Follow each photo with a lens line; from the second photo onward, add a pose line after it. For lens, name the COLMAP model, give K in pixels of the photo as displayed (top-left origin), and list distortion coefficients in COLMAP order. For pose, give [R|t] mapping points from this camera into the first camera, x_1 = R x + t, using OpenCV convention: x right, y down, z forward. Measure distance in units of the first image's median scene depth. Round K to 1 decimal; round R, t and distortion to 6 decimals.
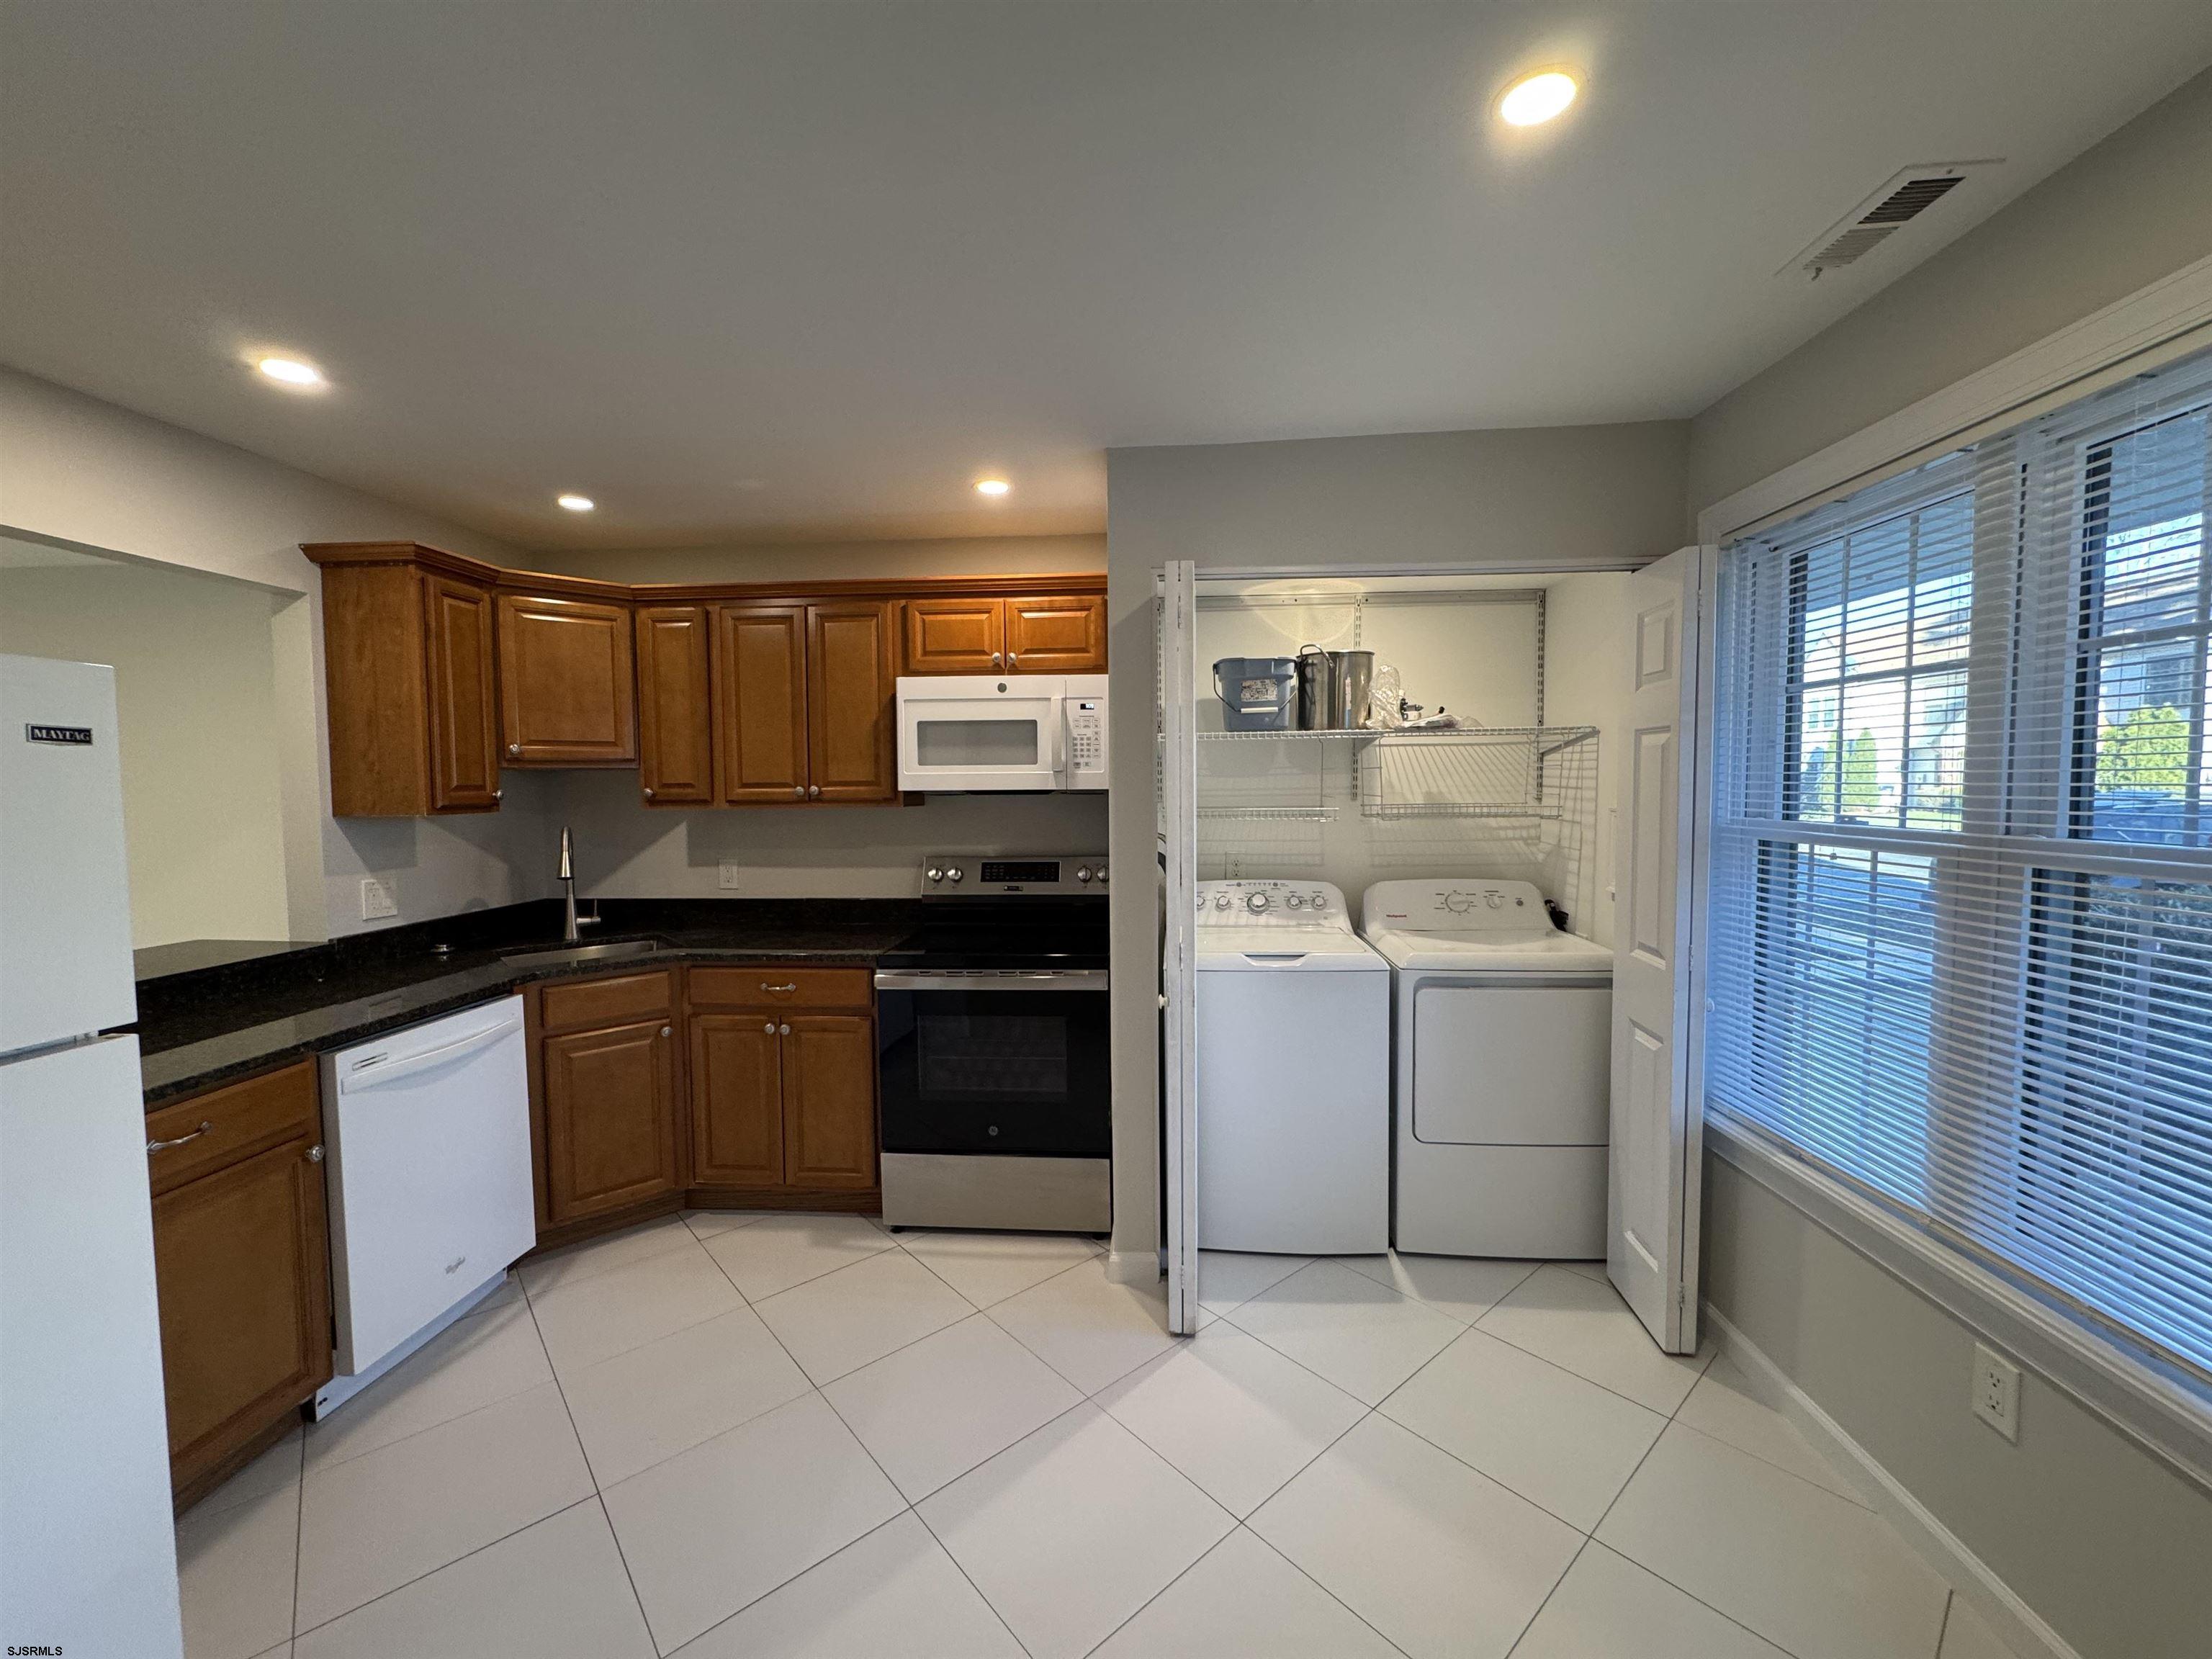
lens RADIAL K [[879.6, 0, 1106.0], [0, 879.6, 829.5], [0, 0, 1]] dist [-0.002270, 0.000001]
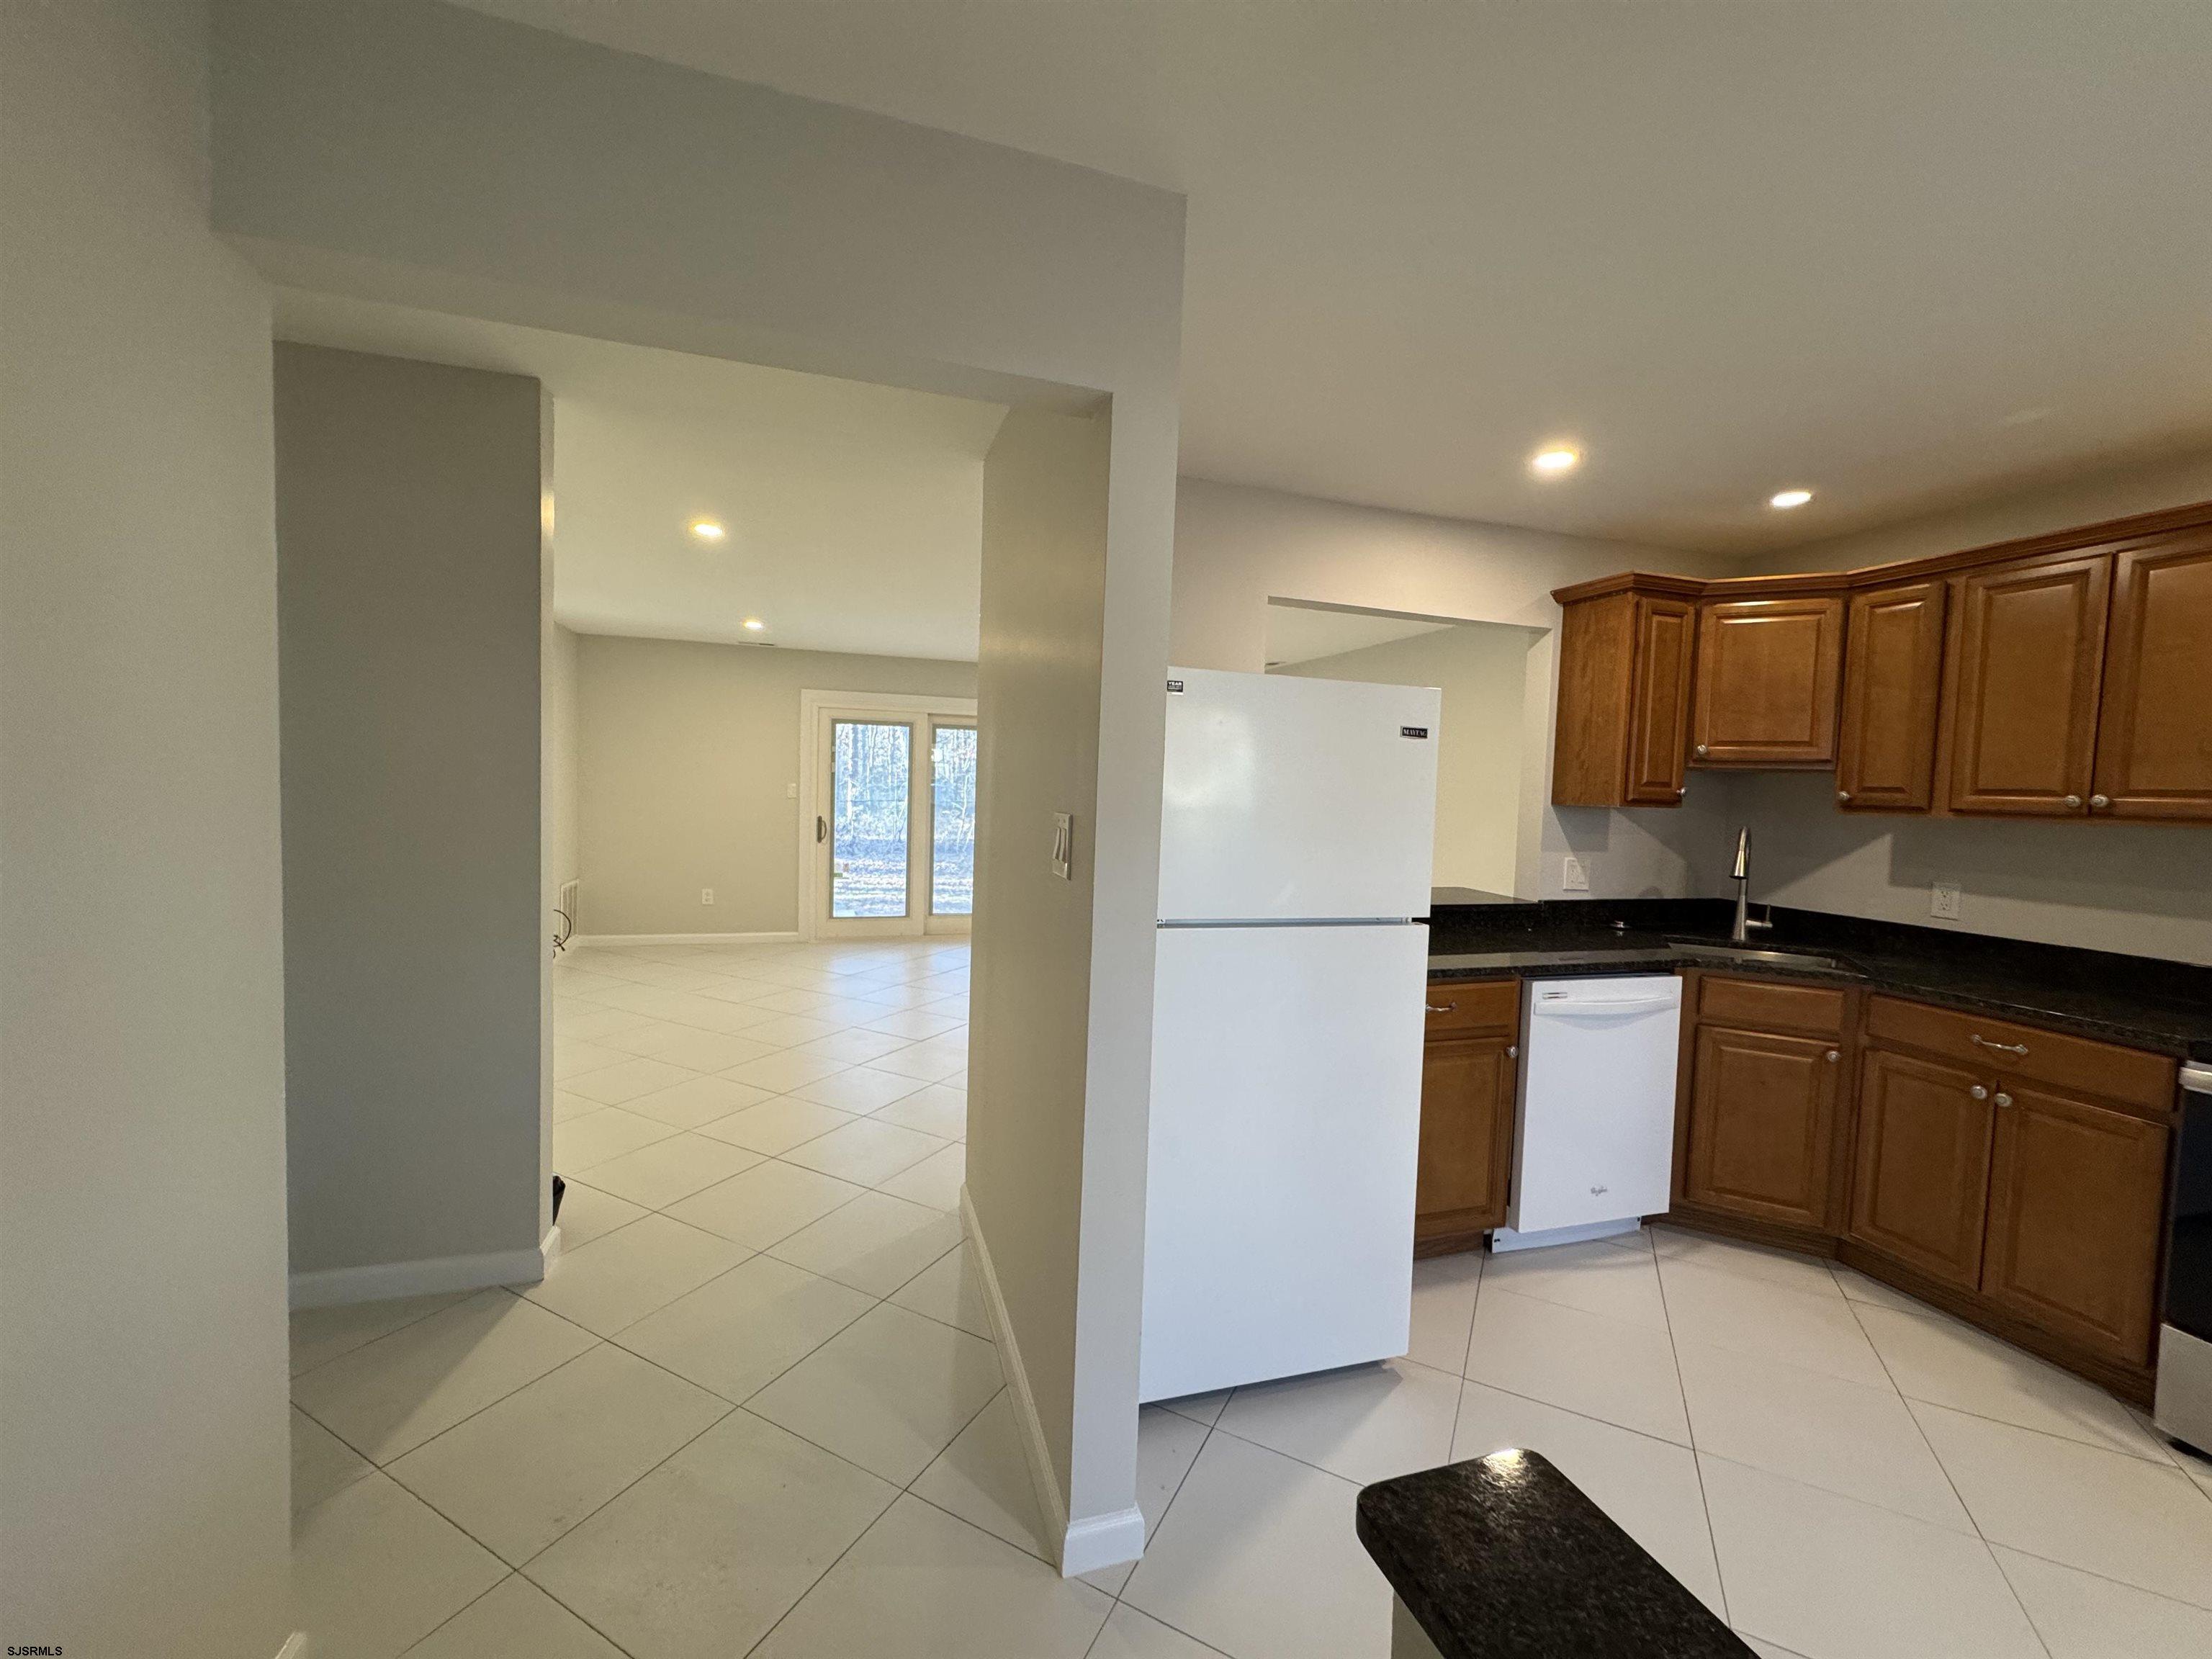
lens RADIAL K [[877.0, 0, 1106.8], [0, 877.0, 825.1], [0, 0, 1]] dist [-0.002219, 0.000064]
pose [[0.367013, 0.066158, -0.927860, 0.050670], [-0.085559, 0.995640, 0.037148, 0.021839], [0.926273, 0.065753, 0.371073, -0.051578]]
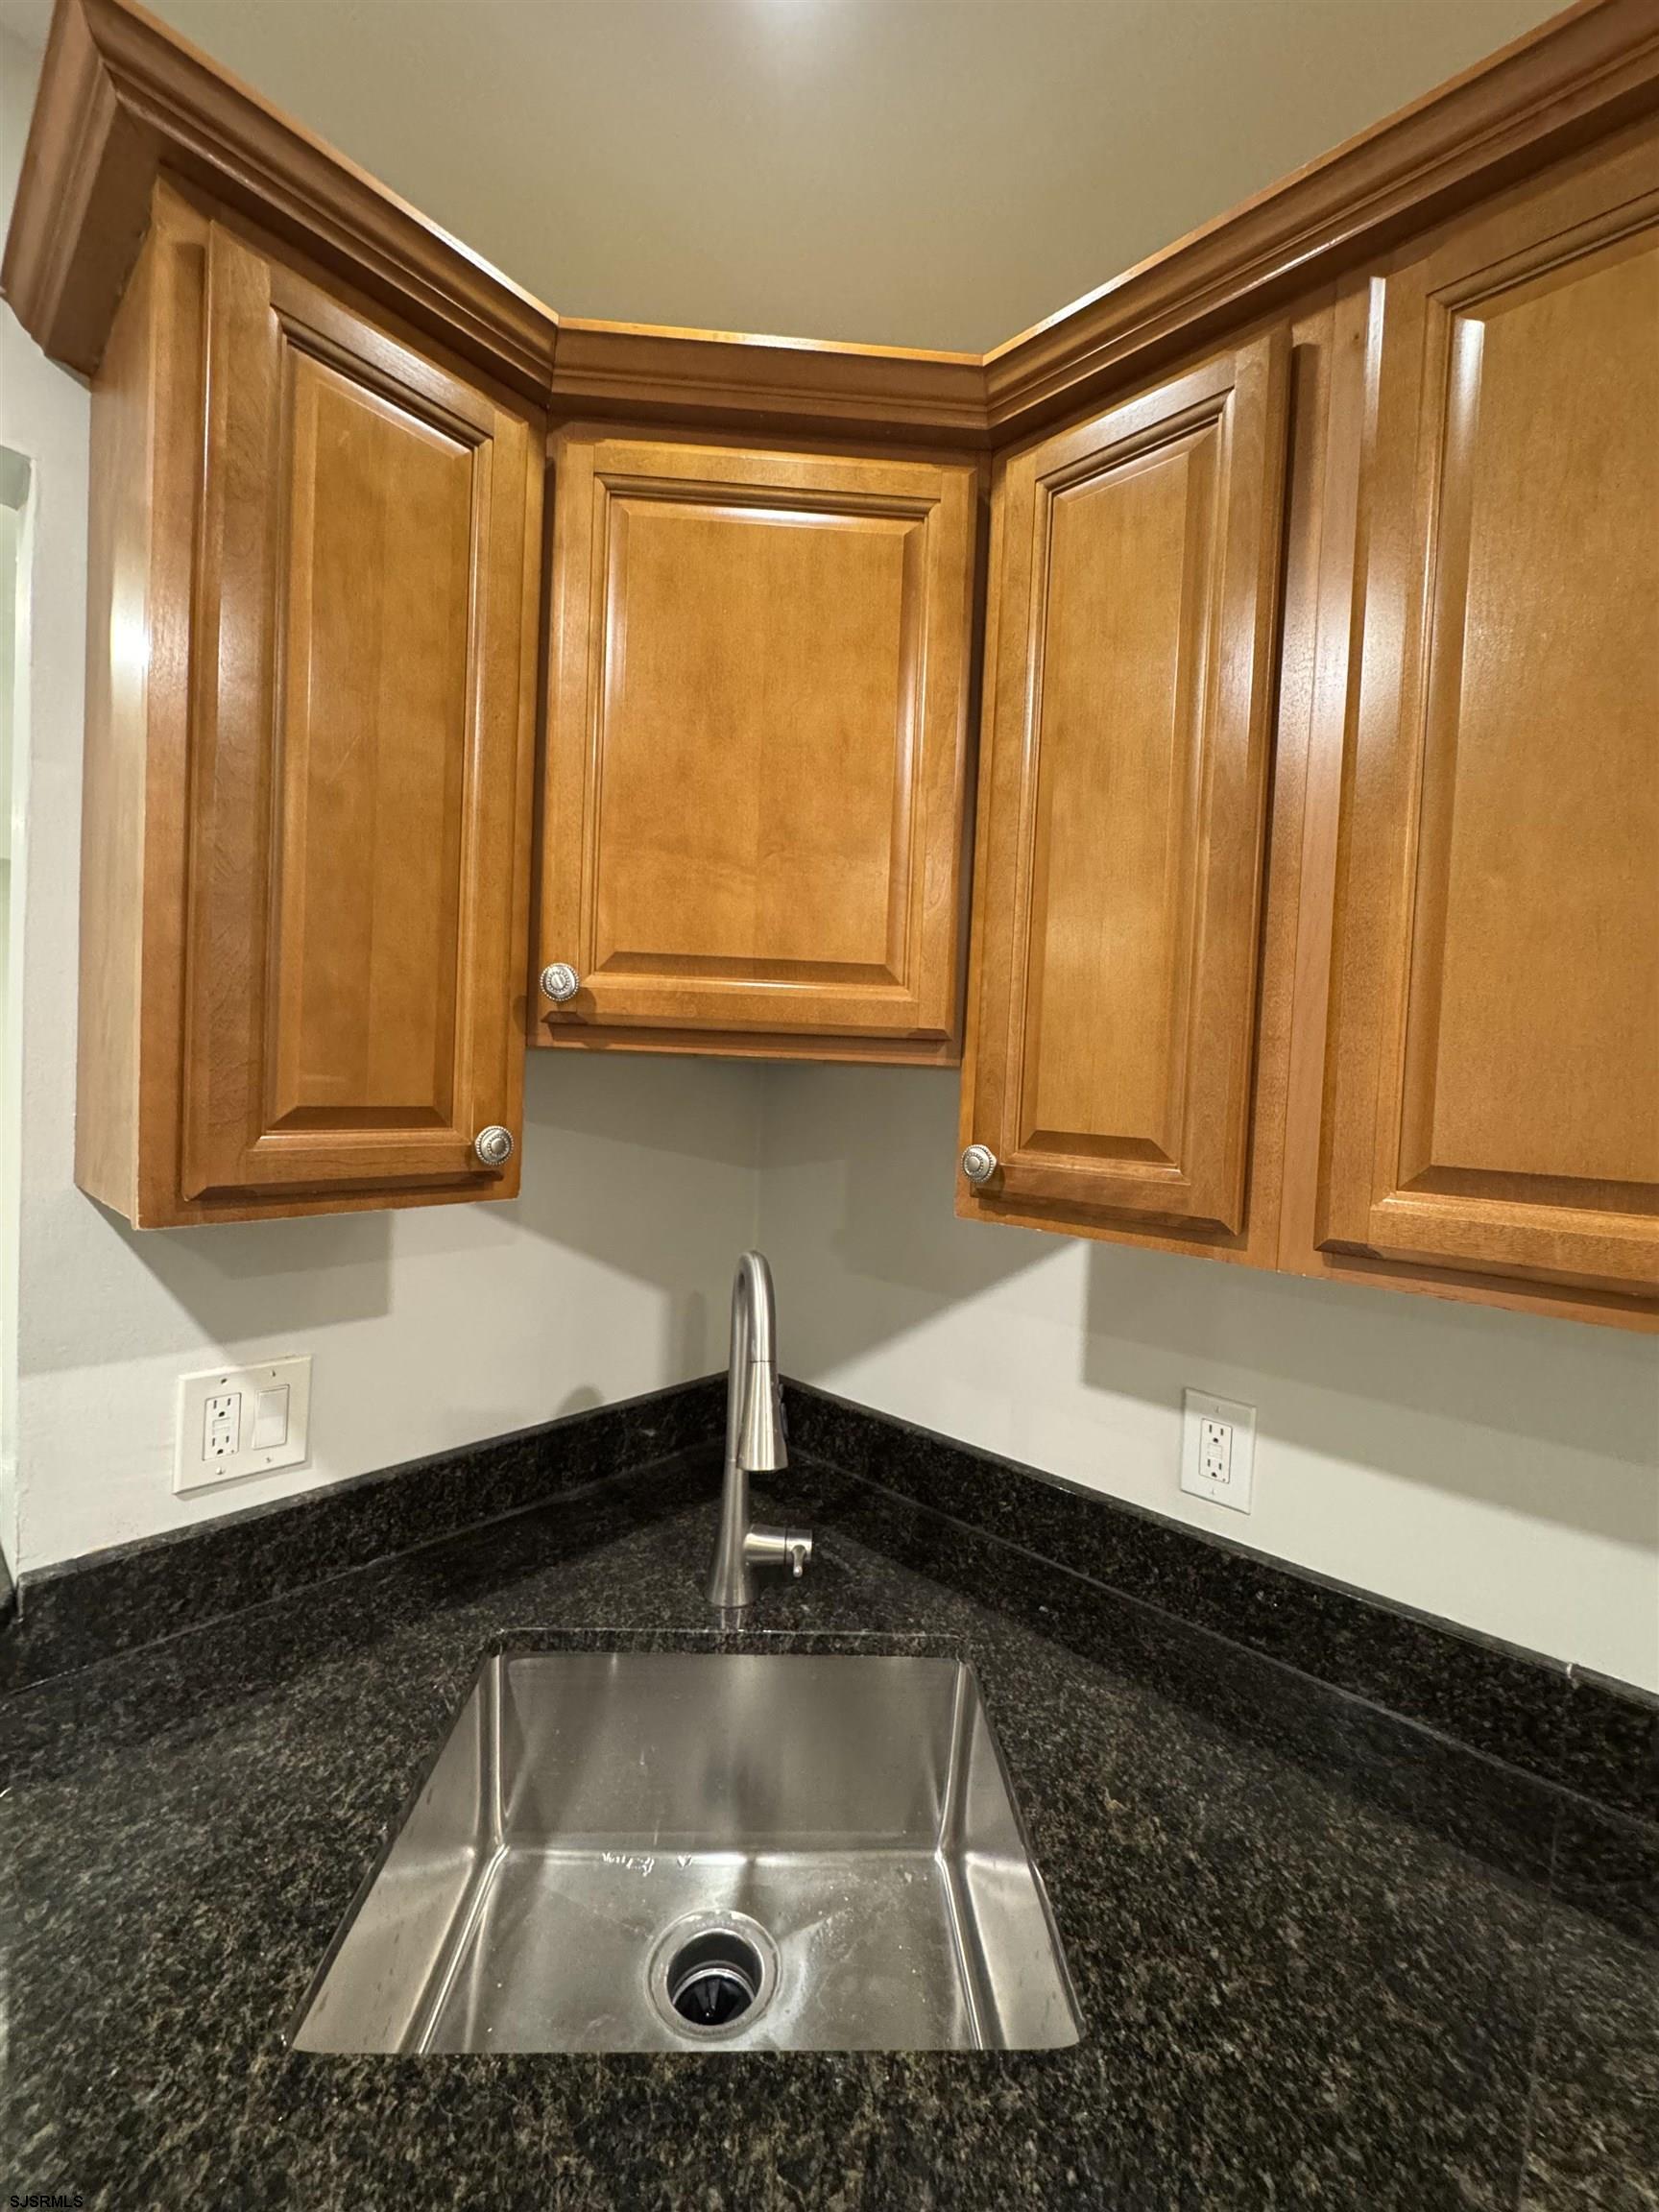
lens RADIAL K [[879.6, 0, 829.5], [0, 879.6, 1106.0], [0, 0, 1]] dist [-0.002270, 0.000001]
pose [[0.777836, 0.063778, -0.625223, -0.445405], [-0.083599, 0.996497, -0.002354, -0.060726], [0.622882, 0.054098, 0.780443, 0.868634]]
